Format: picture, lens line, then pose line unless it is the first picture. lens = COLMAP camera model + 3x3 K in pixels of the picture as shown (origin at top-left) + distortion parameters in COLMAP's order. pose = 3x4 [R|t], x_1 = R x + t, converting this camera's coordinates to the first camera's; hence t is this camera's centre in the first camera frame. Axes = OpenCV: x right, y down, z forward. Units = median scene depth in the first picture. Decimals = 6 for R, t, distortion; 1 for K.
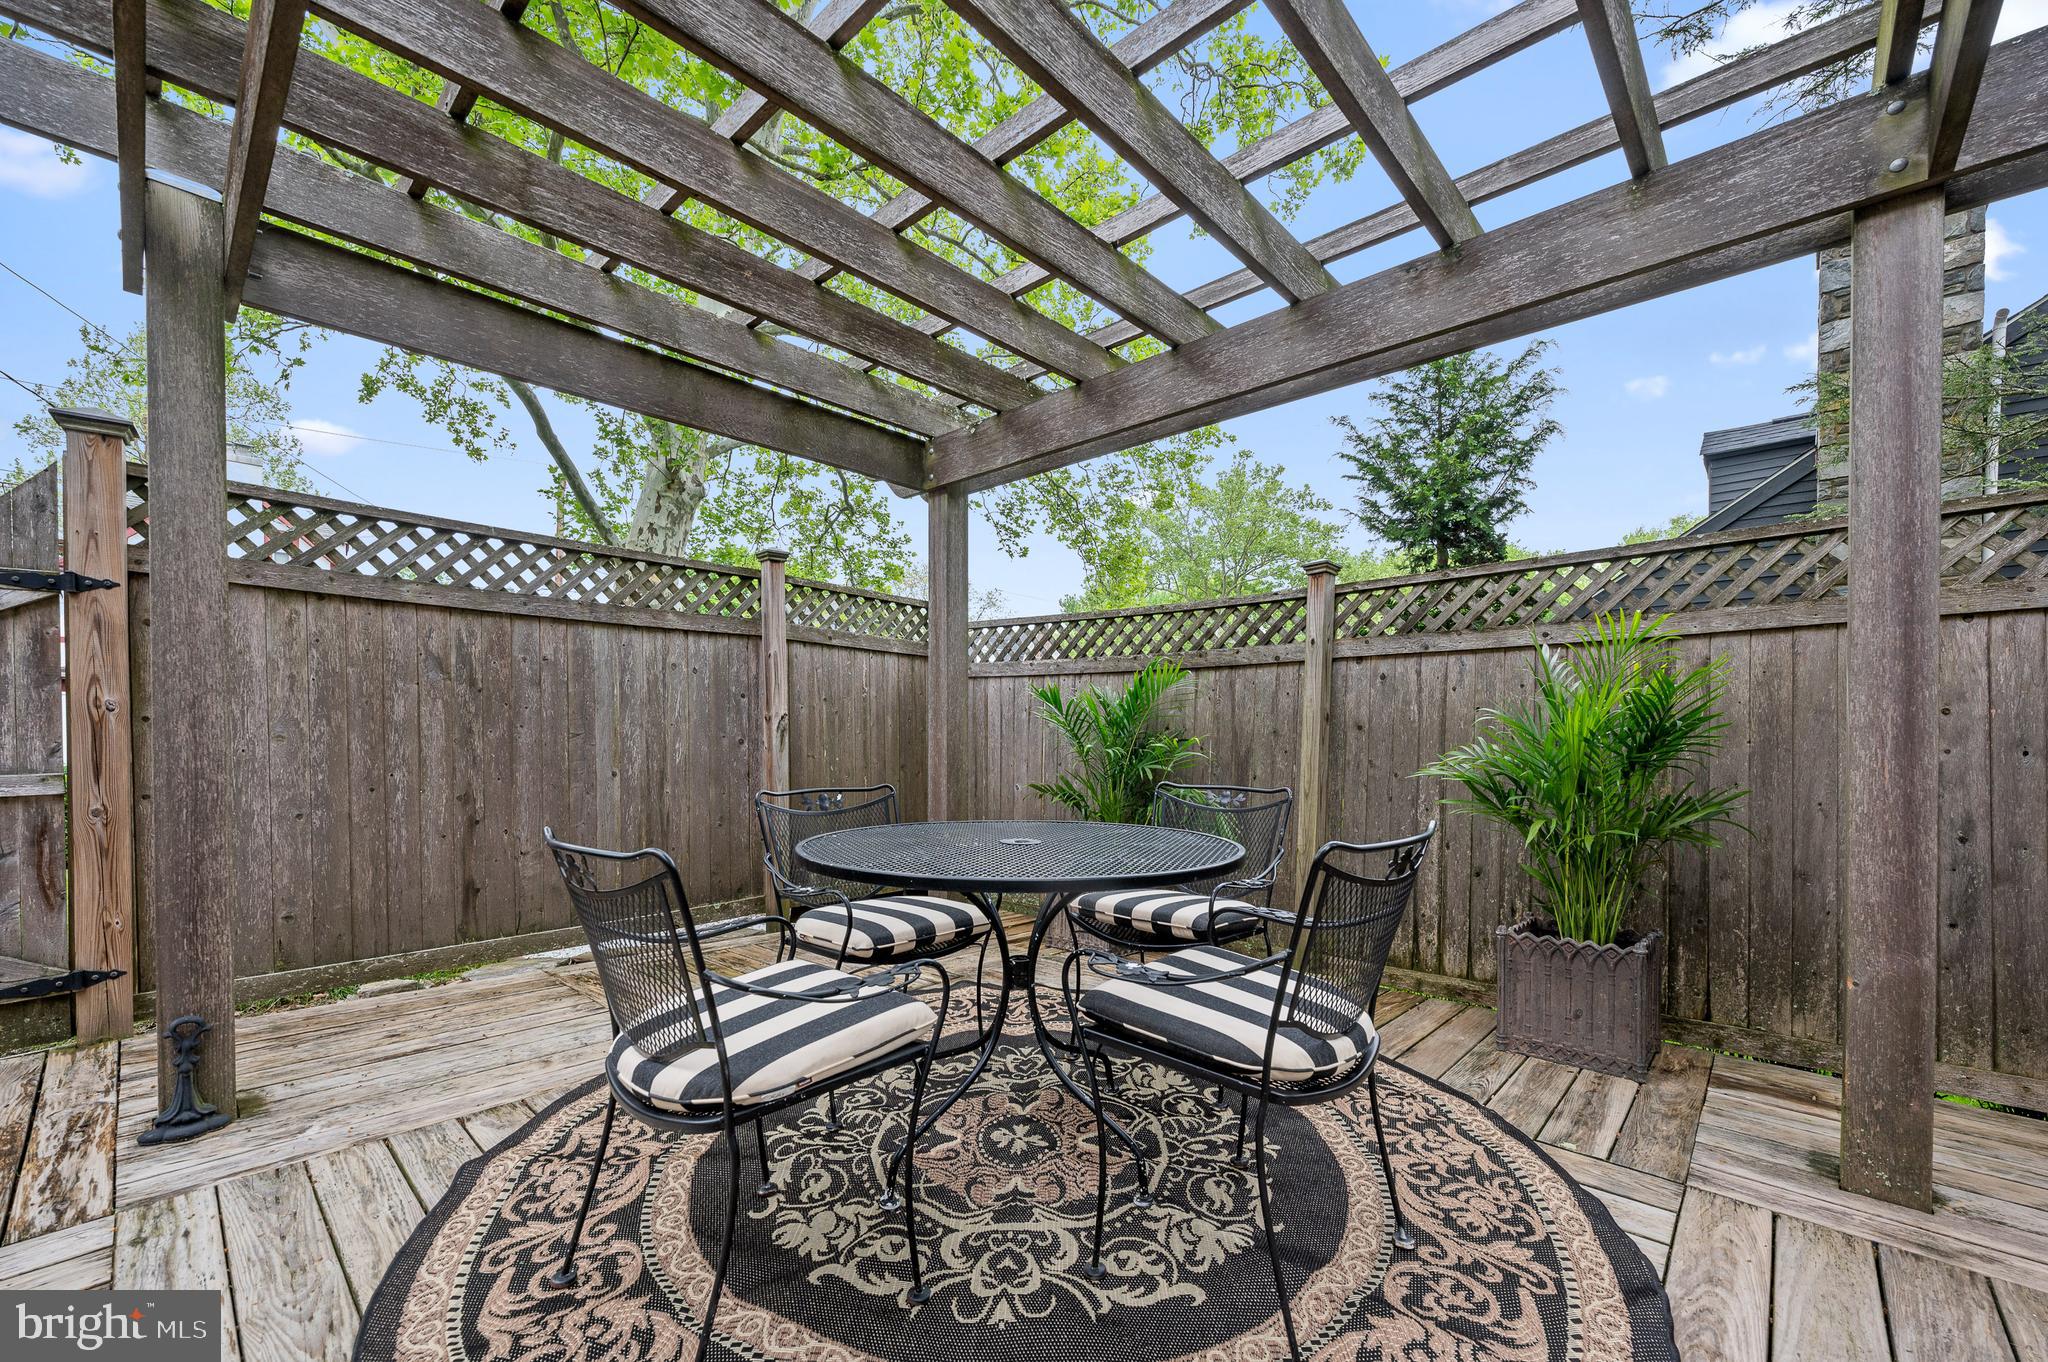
lens RADIAL K [[828.7, 0, 1038.7], [0, 828.7, 743.4], [0, 0, 1]] dist [-0.001034, -0.000114]
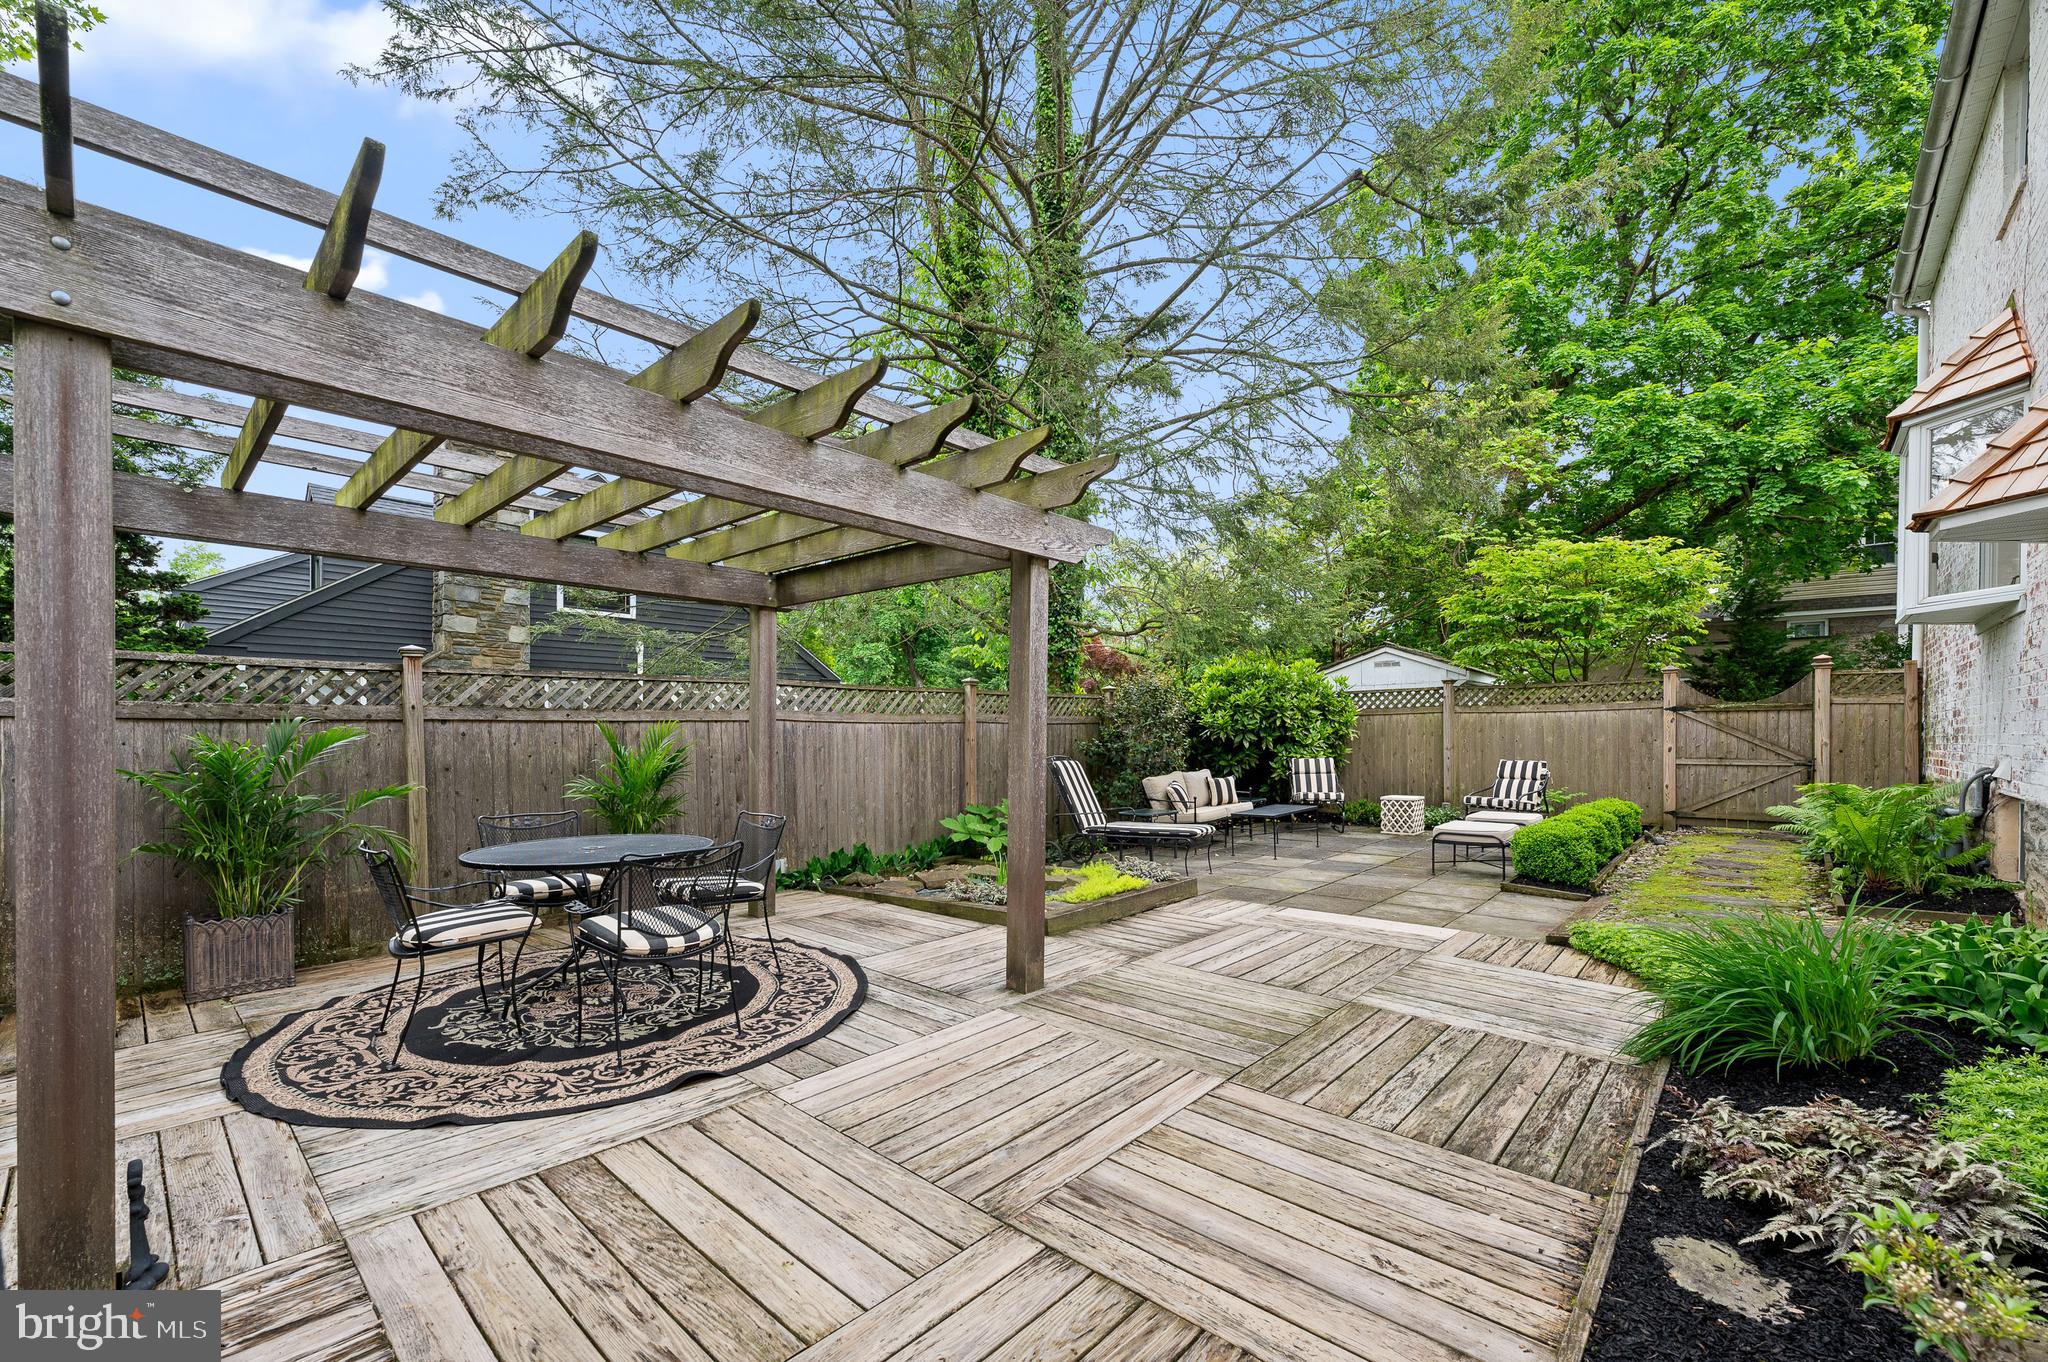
lens RADIAL K [[828.7, 0, 1036.2], [0, 828.7, 733.4], [0, 0, 1]] dist [-0.001034, -0.000114]
pose [[-0.008794, -0.009619, 0.999915, -2.058891], [0.005817, 0.999936, 0.009670, -0.172186], [-0.999944, 0.005901, -0.008737, -0.031475]]
